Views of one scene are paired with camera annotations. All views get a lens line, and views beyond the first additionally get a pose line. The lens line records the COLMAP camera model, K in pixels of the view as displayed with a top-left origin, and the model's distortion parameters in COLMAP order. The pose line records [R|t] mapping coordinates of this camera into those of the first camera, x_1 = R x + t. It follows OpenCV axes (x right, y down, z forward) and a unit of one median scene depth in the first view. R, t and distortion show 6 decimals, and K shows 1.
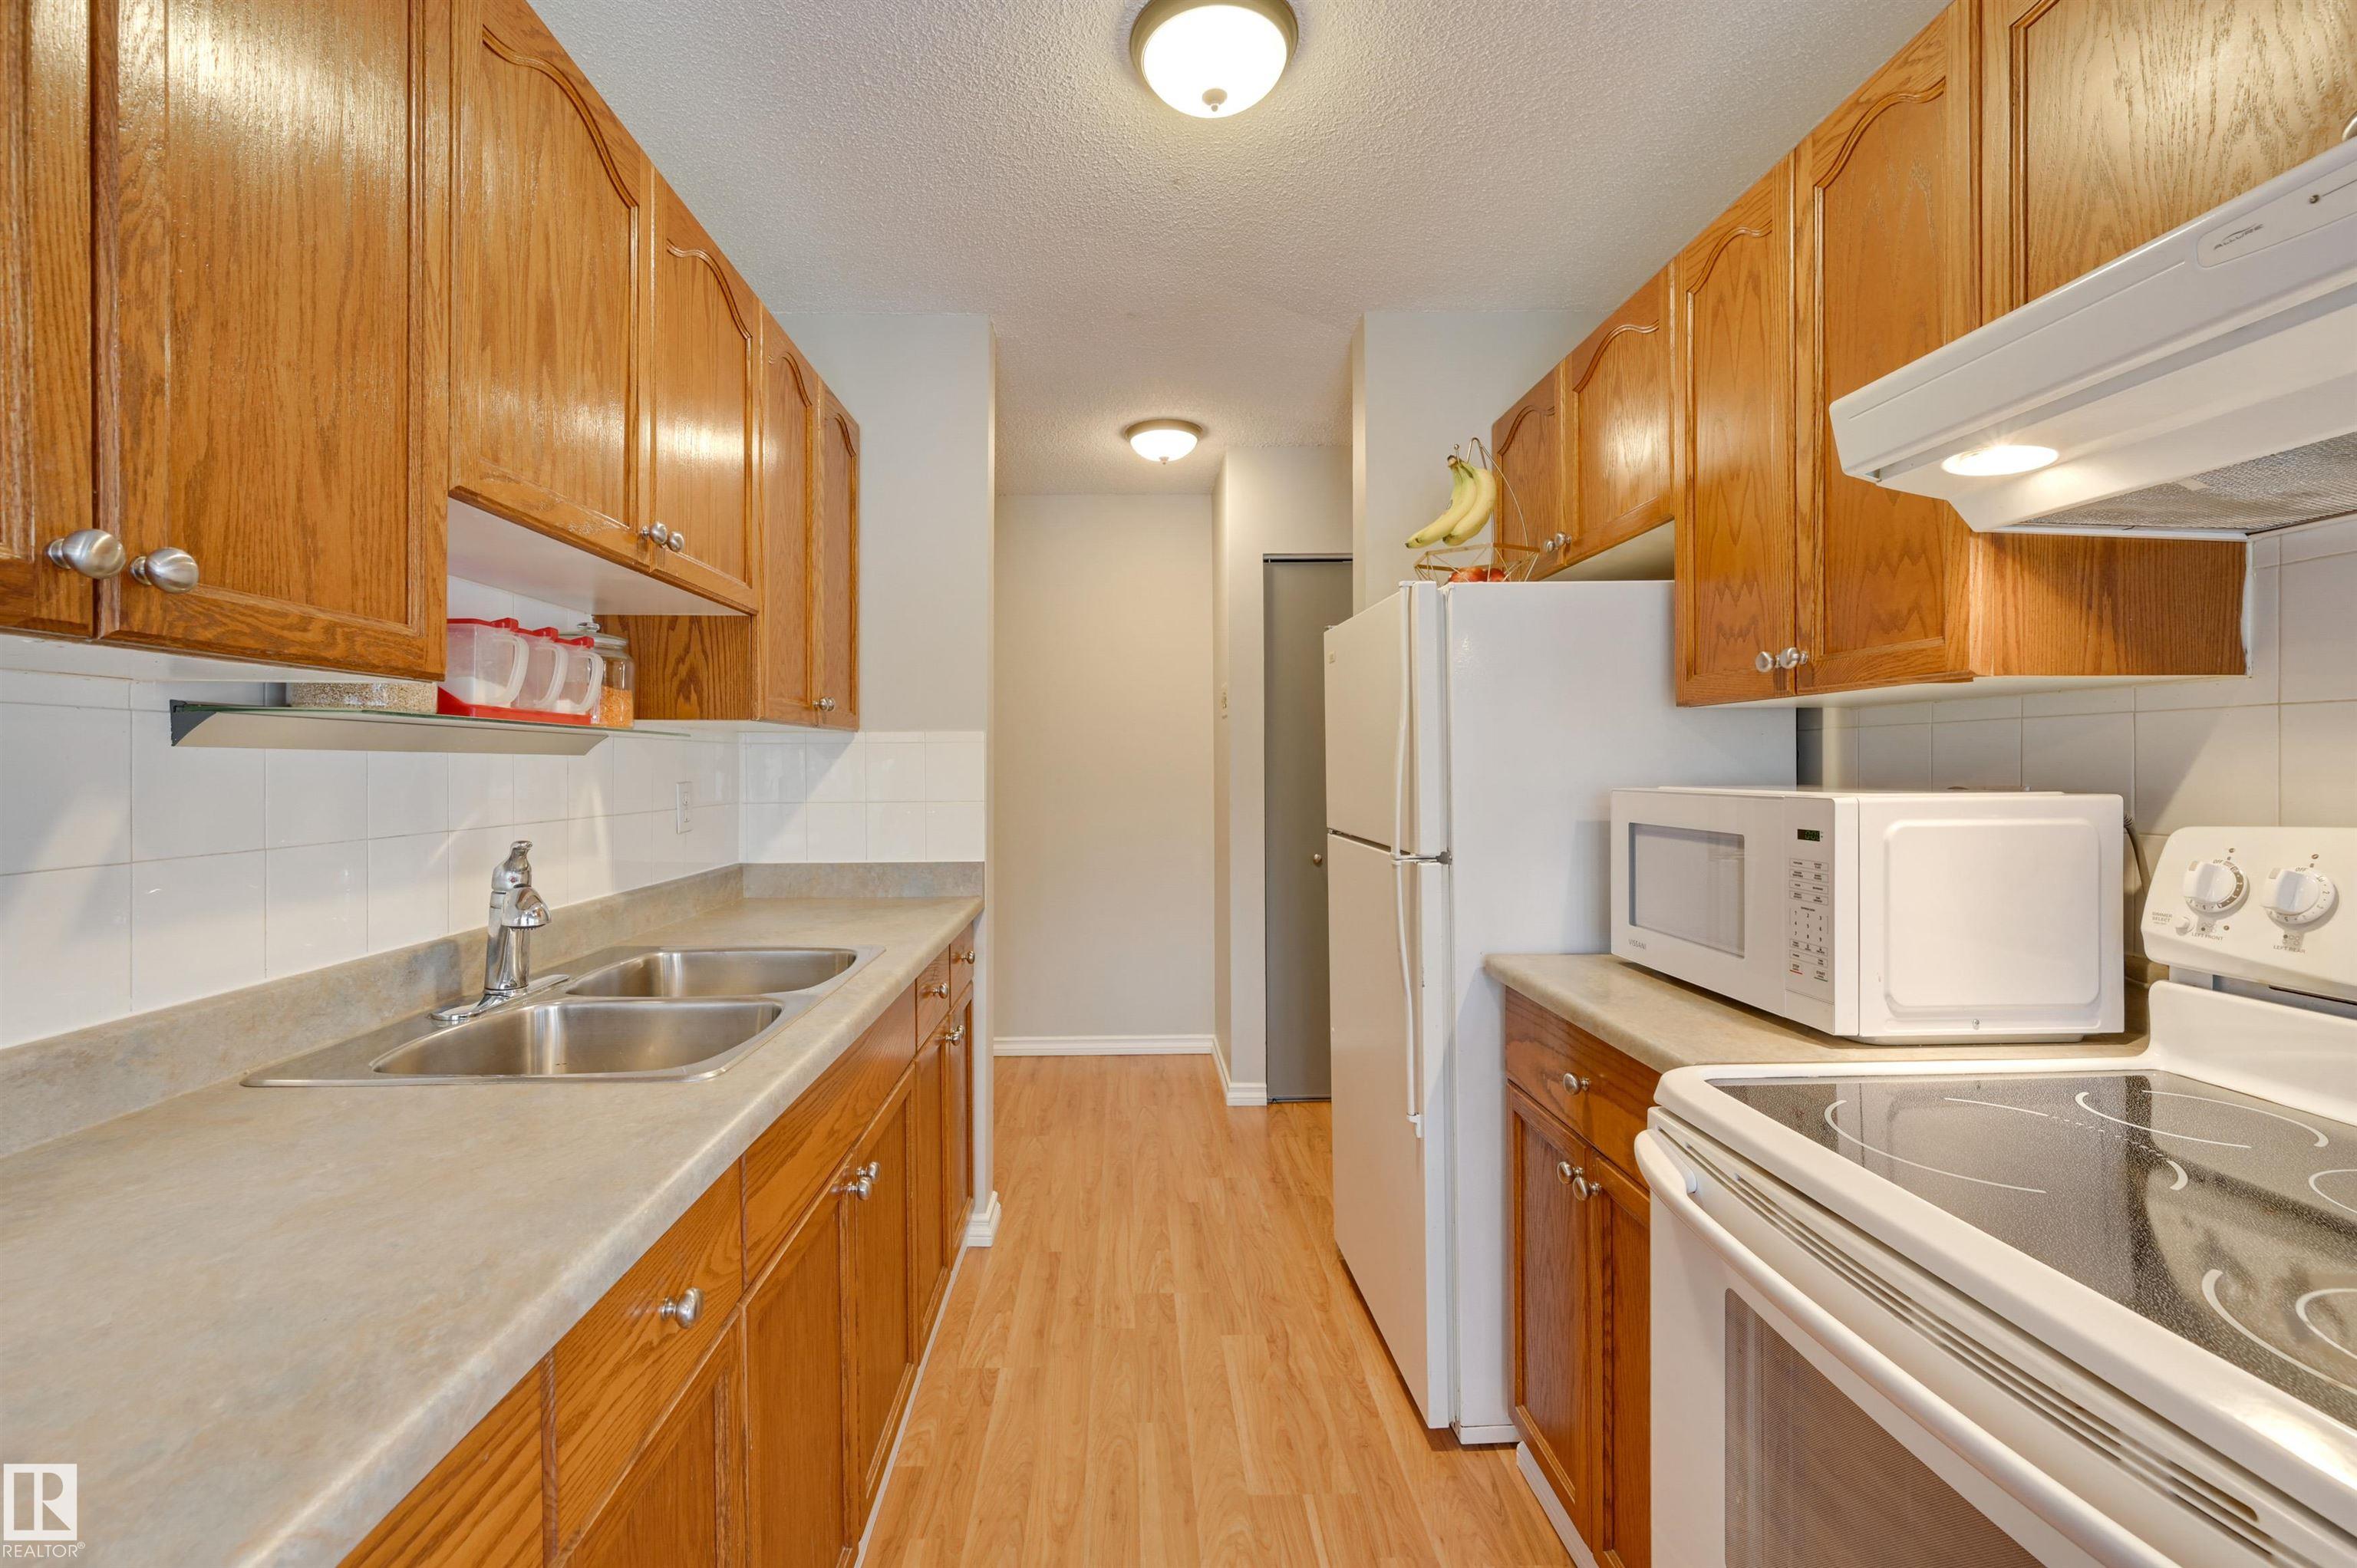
lens RADIAL K [[976.9, 0, 1133.8], [0, 976.9, 773.9], [0, 0, 1]] dist [-0.001651, 0.000330]
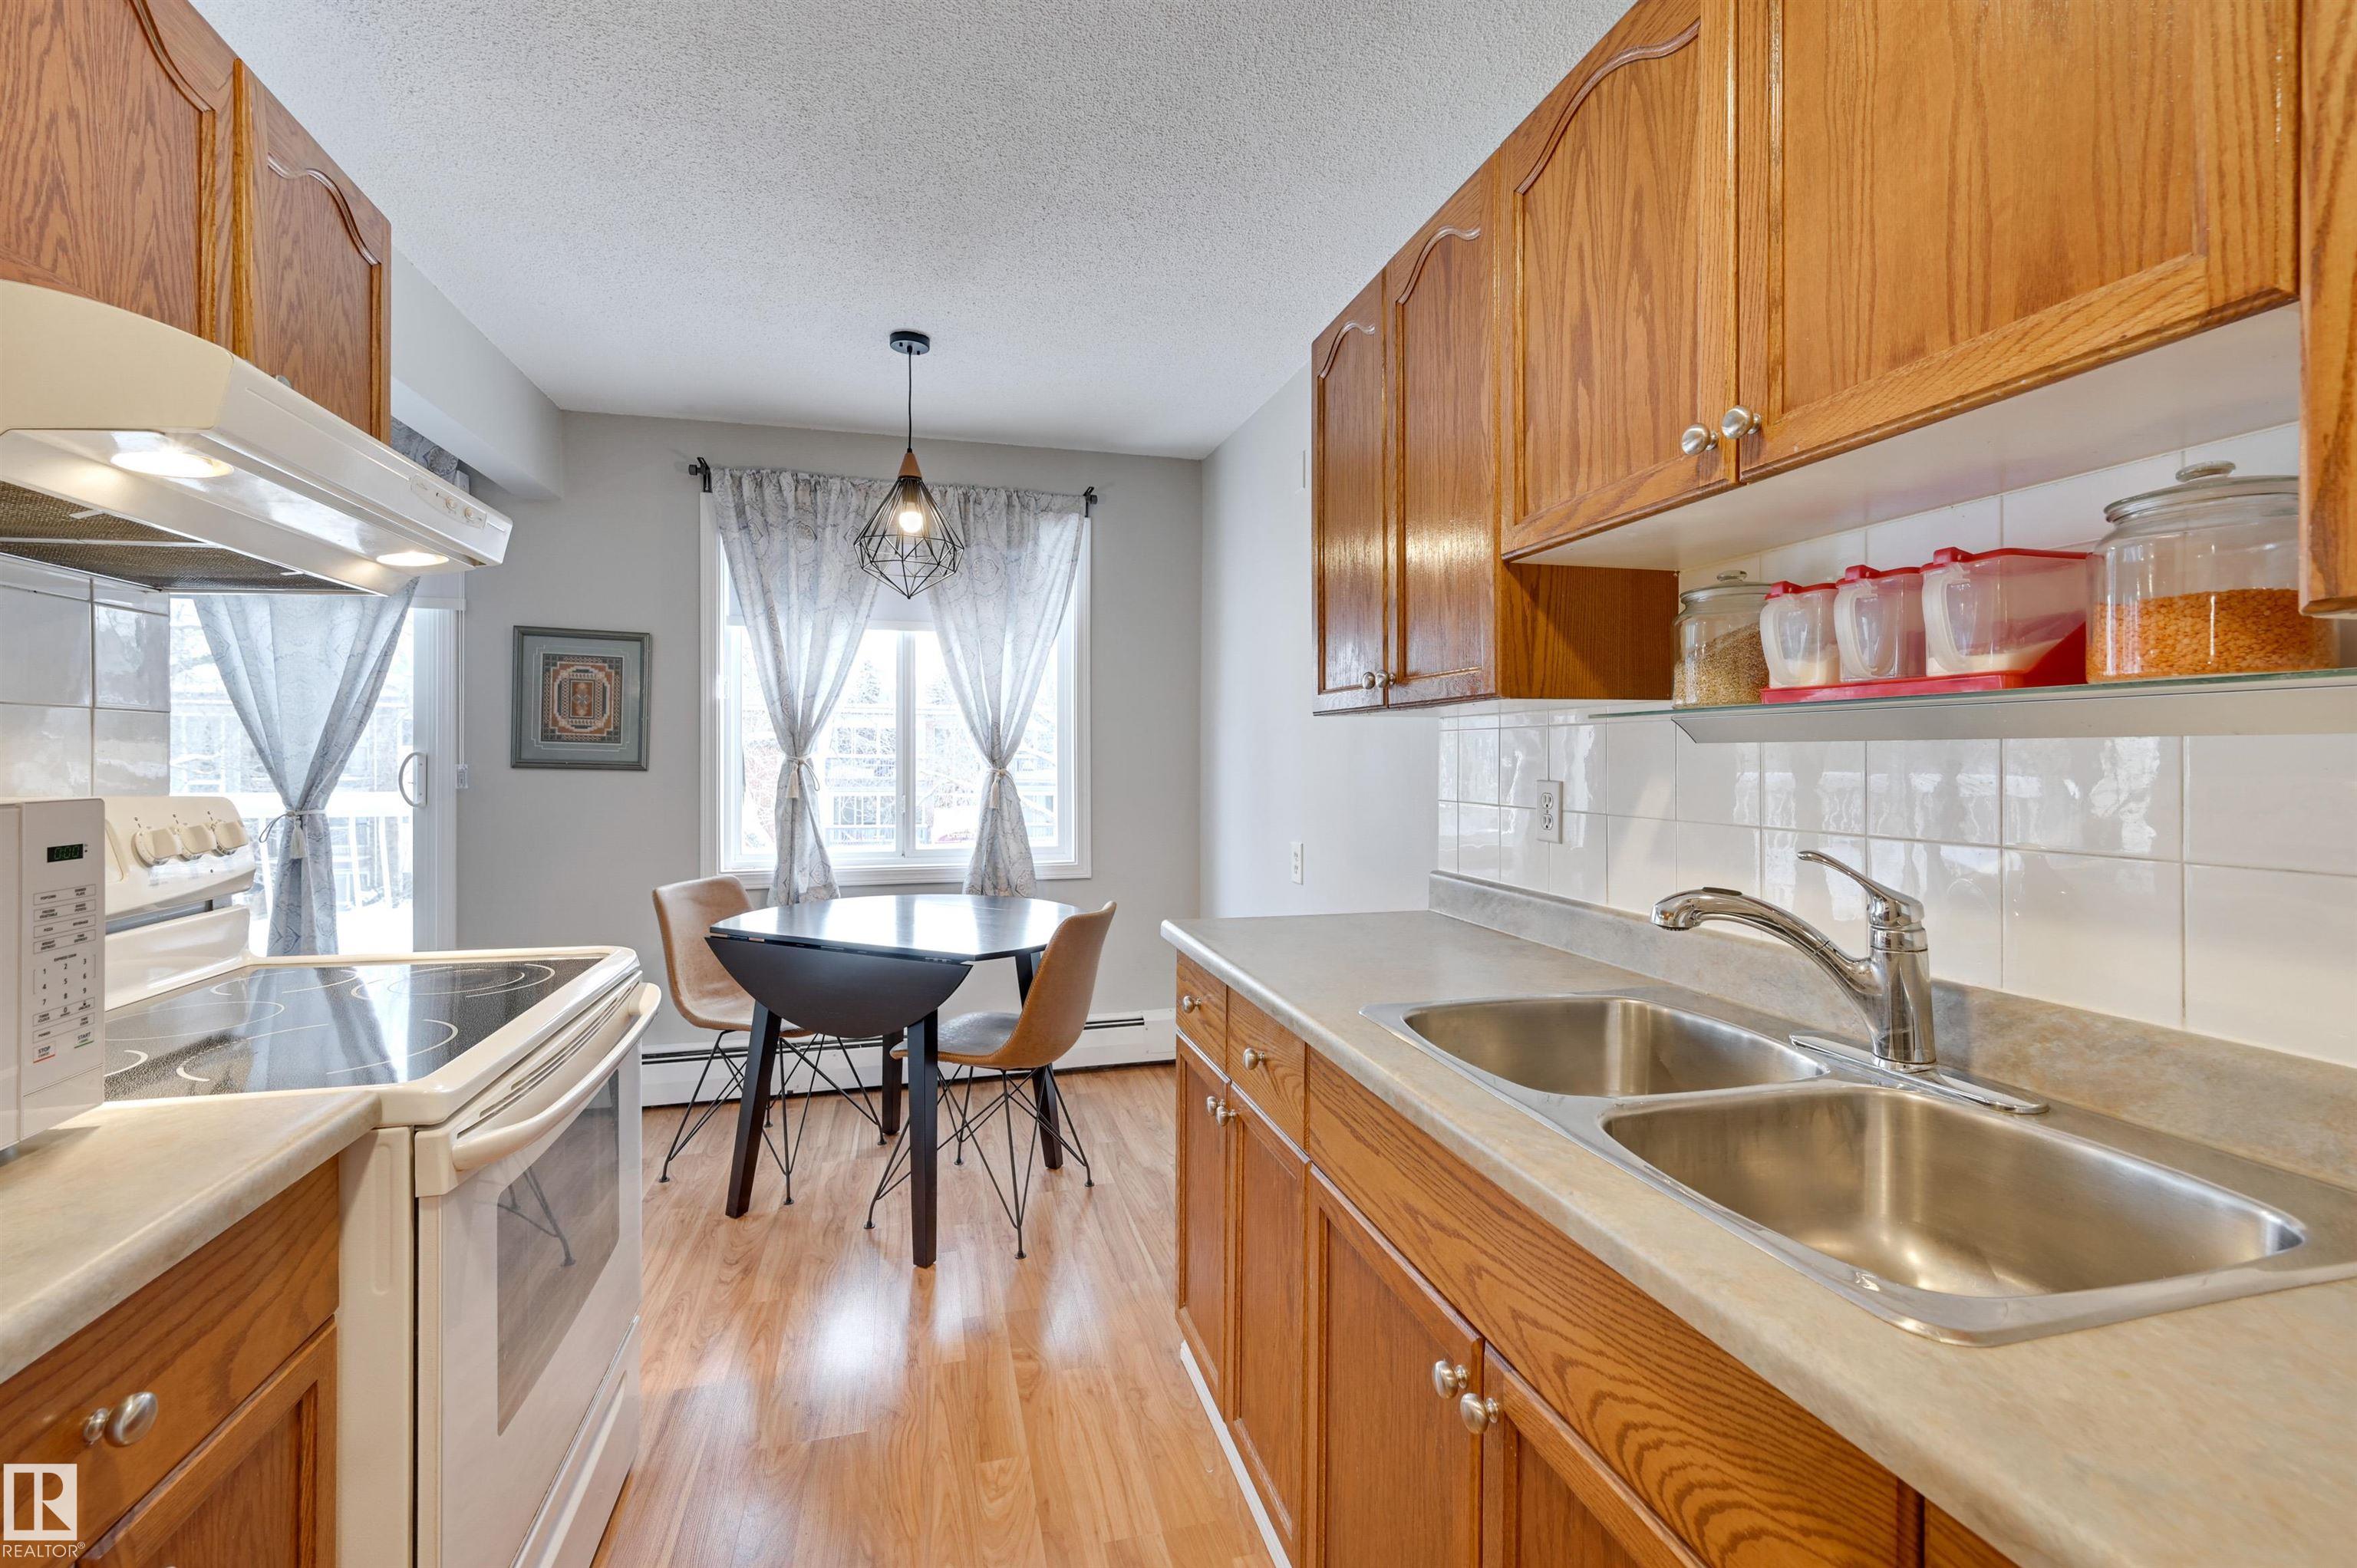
lens RADIAL K [[976.6, 0, 1178.1], [0, 976.6, 761.5], [0, 0, 1]] dist [0.001231, 0.000337]
pose [[-0.968090, 0.000862, -0.250600, 0.066007], [-0.002308, 0.999921, 0.012355, -0.010985], [0.250591, 0.012540, -0.968012, 1.445219]]
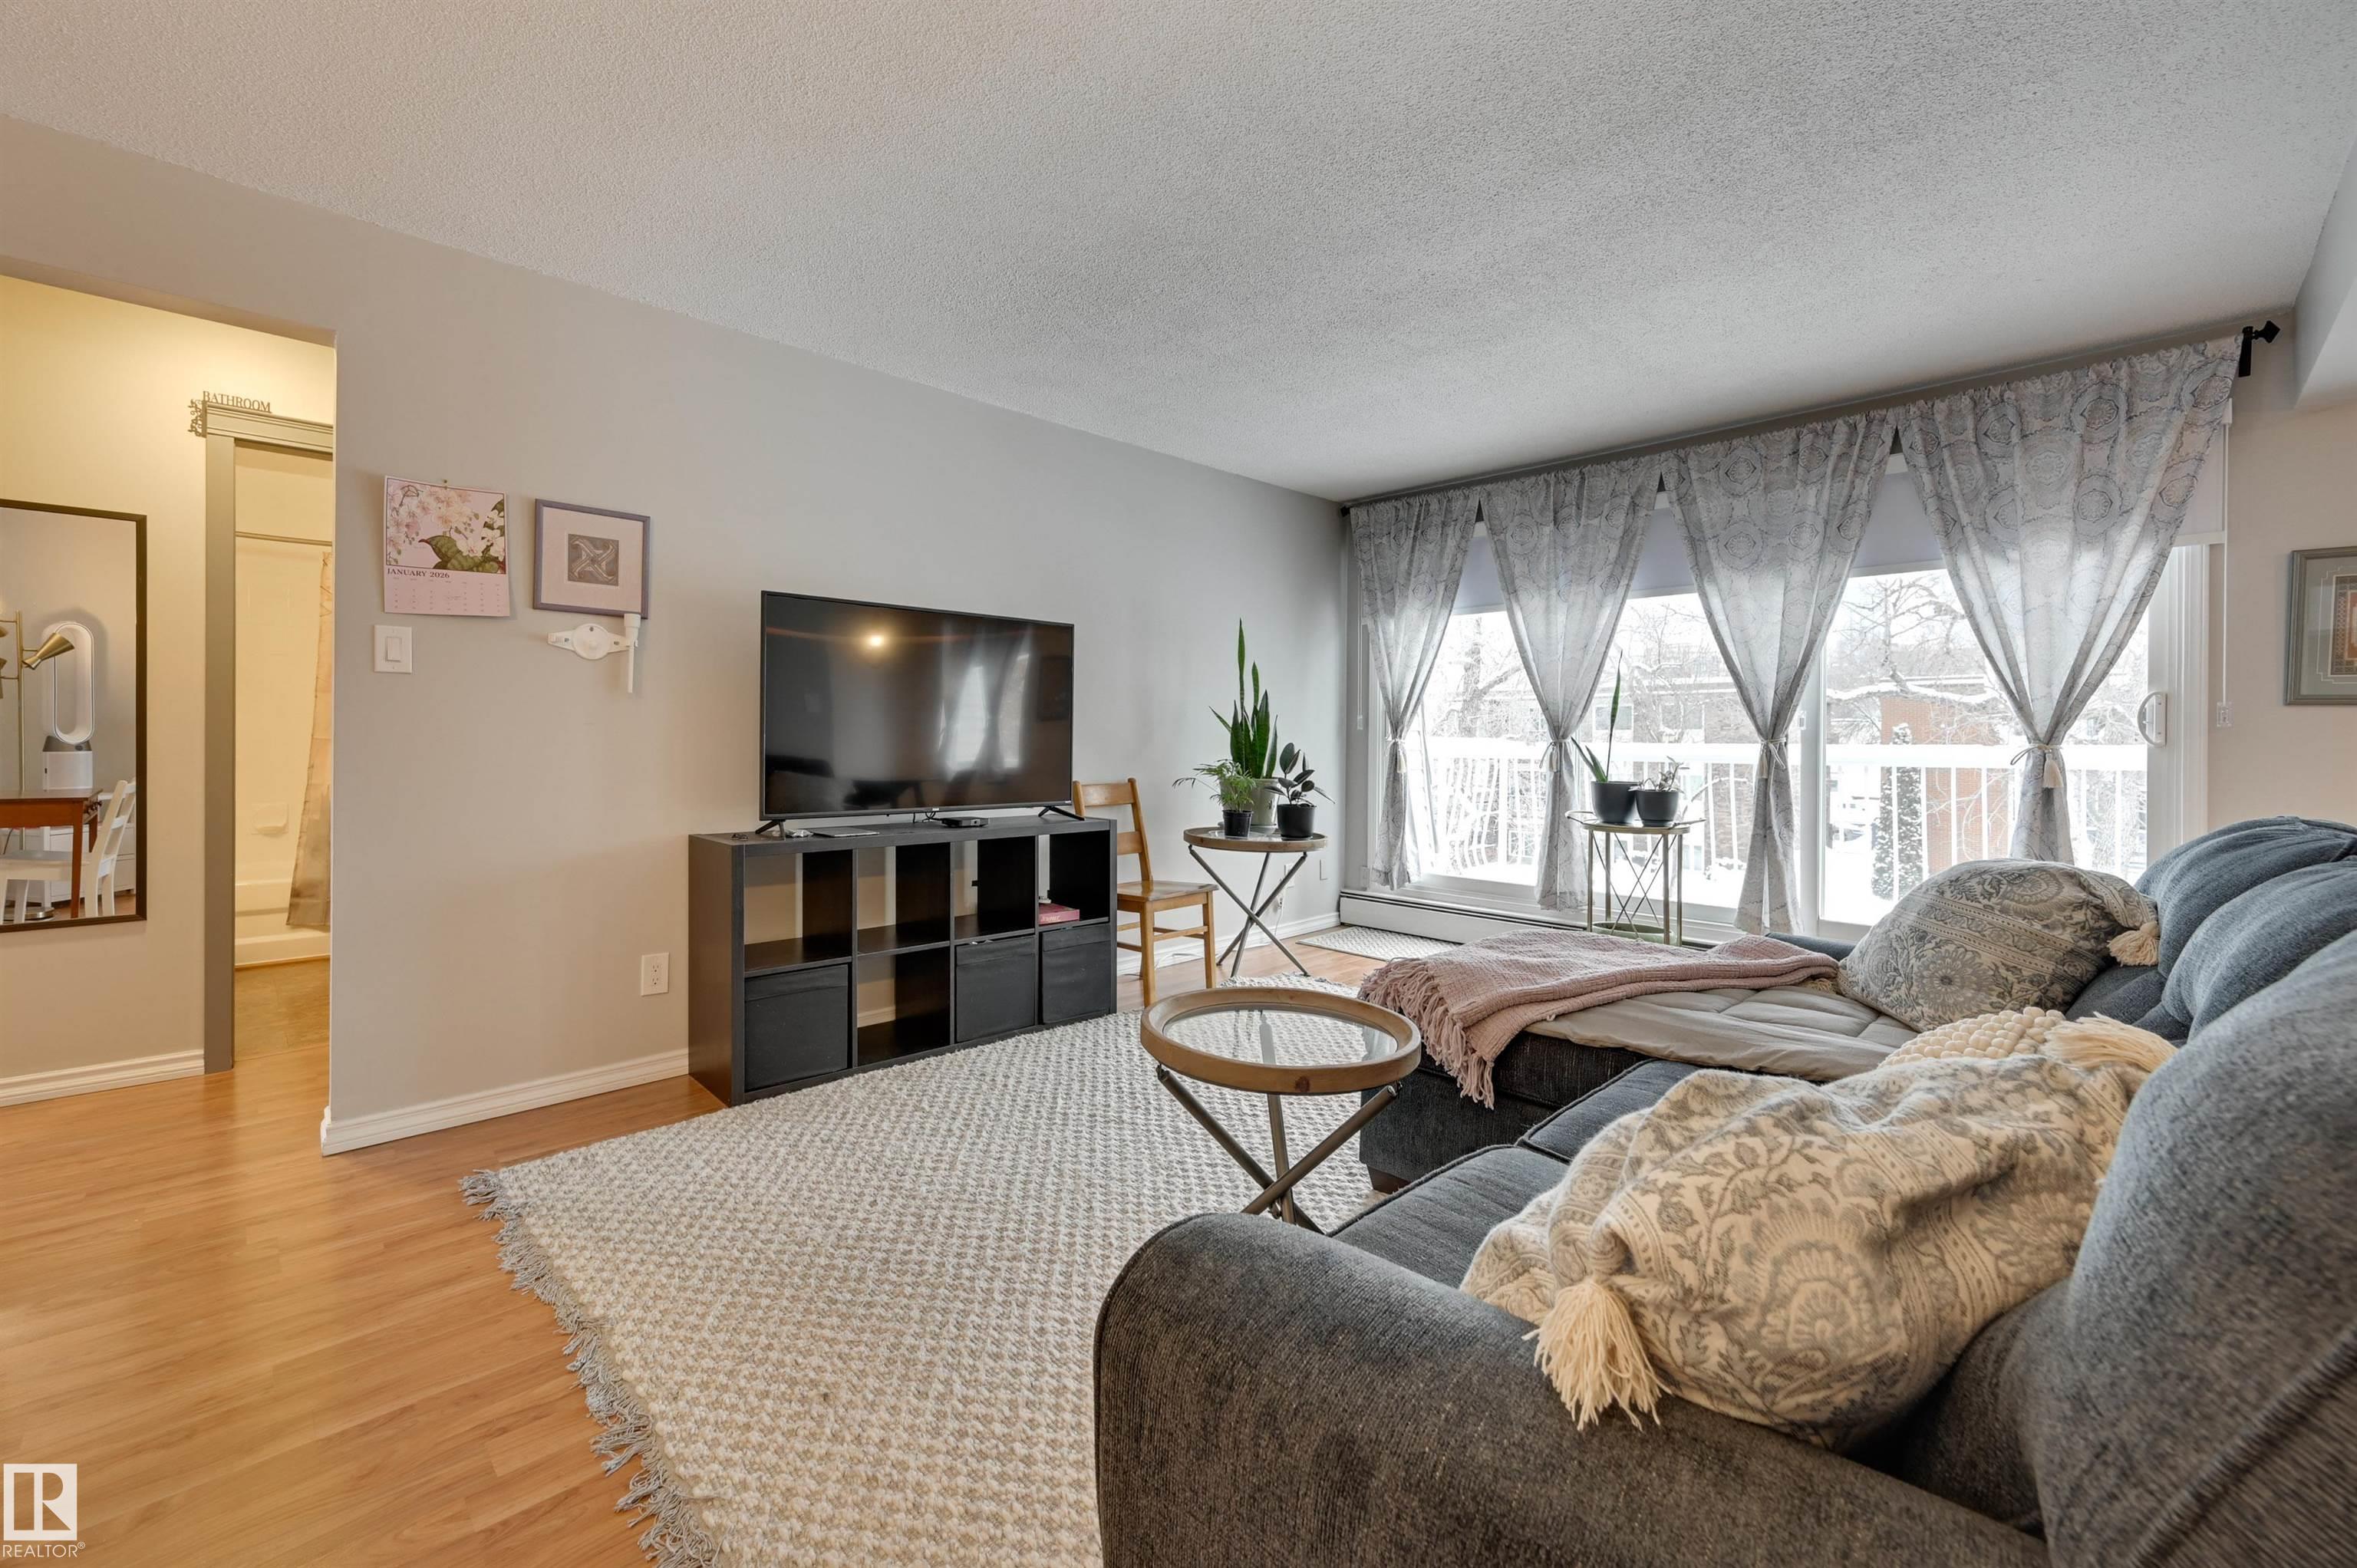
lens RADIAL K [[962.2, 0, 1124.7], [0, 962.2, 741.4], [0, 0, 1]] dist [-0.001680, -0.000255]
pose [[-0.674060, -0.001254, 0.738675, 1.092782], [0.003173, 0.999984, 0.004593, 0.090334], [-0.738669, 0.005440, -0.674046, 2.058381]]
